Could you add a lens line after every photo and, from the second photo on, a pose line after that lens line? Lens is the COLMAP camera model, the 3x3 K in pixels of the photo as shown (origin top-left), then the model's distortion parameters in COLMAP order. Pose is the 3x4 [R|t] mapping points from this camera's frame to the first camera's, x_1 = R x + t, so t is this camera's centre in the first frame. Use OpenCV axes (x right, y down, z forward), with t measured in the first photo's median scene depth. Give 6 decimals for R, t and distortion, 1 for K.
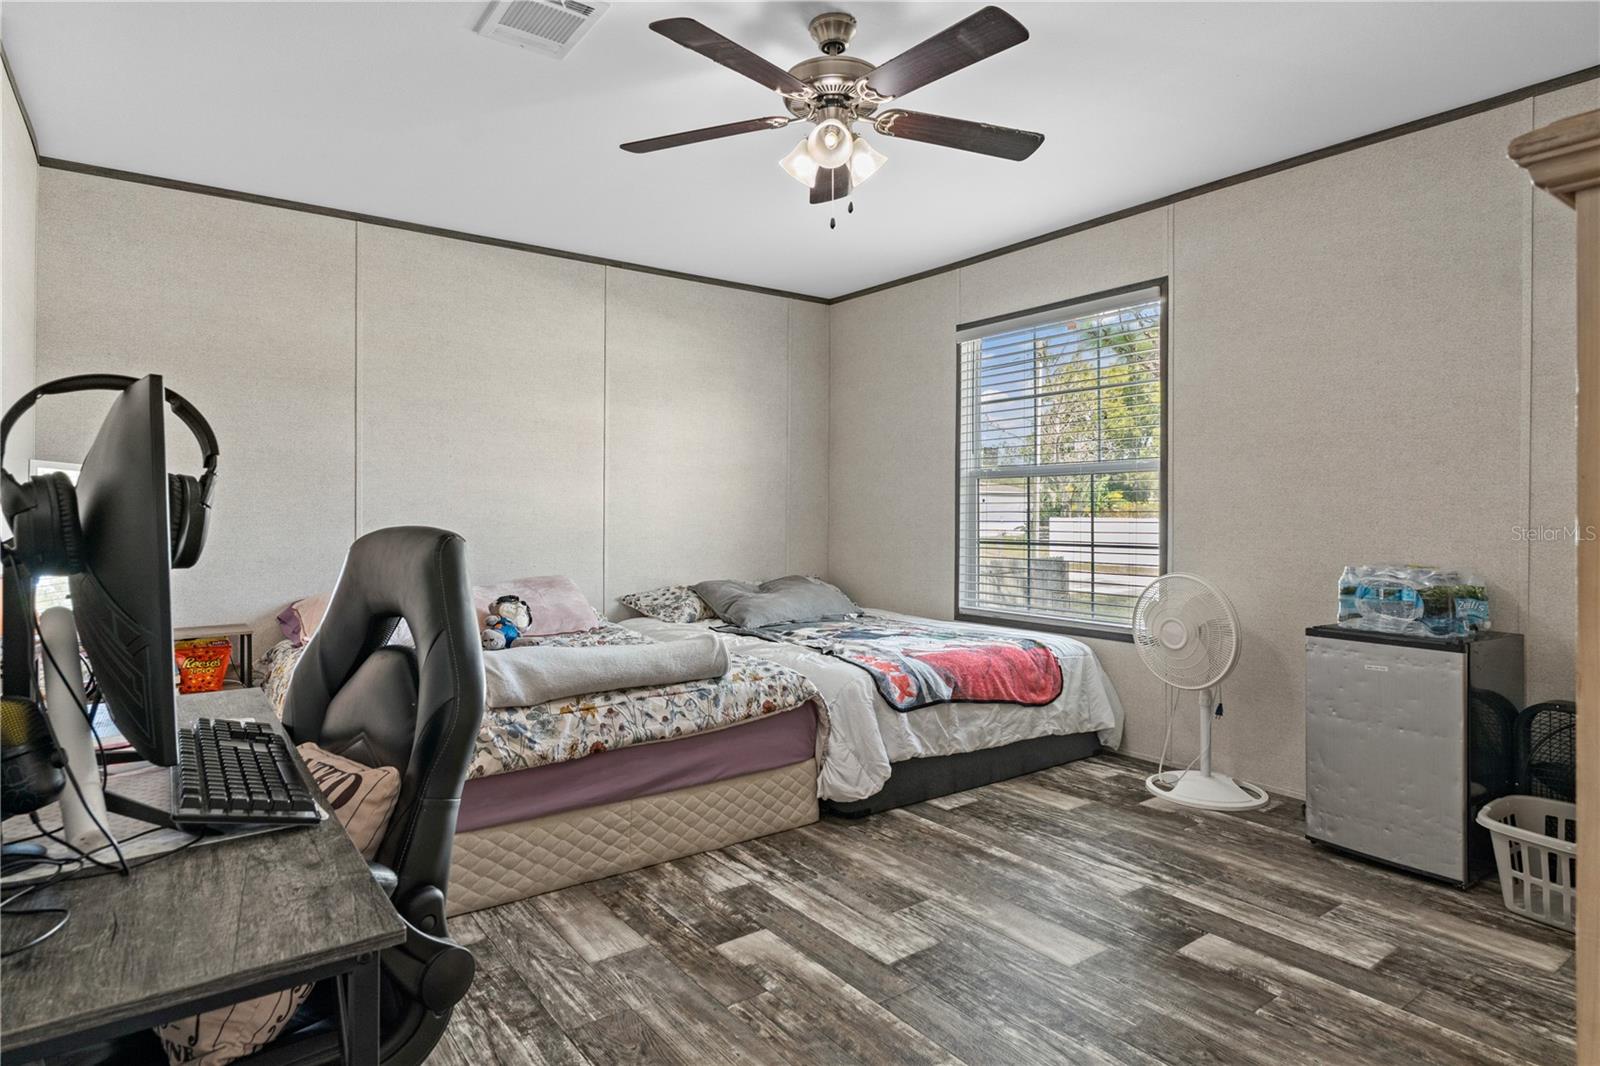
lens RADIAL K [[871.6, 0, 794.4], [0, 871.6, 535.1], [0, 0, 1]] dist [-0.001252, 0.001100]
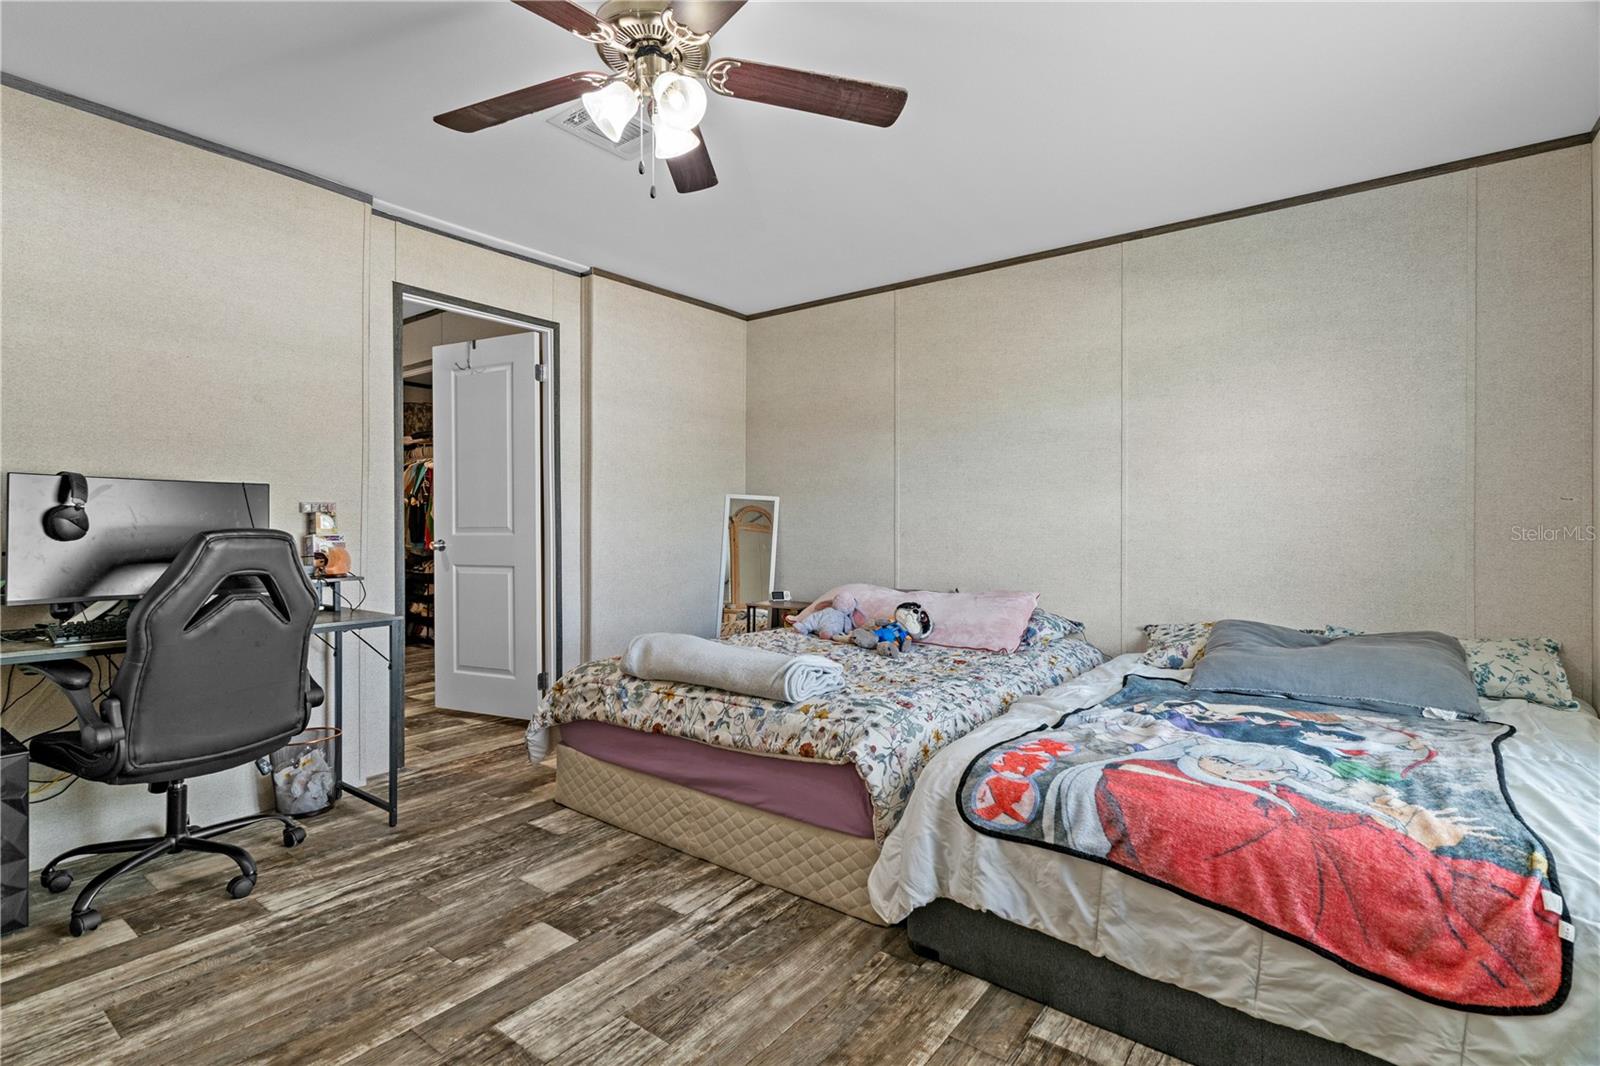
lens RADIAL K [[757.1, 0, 793.0], [0, 757.1, 534.6], [0, 0, 1]] dist [0.001477, -0.000033]
pose [[0.286838, 0.014136, -0.957875, 0.714558], [-0.030578, 0.999517, 0.005593, -0.019911], [0.957491, 0.027686, 0.287132, 0.809423]]
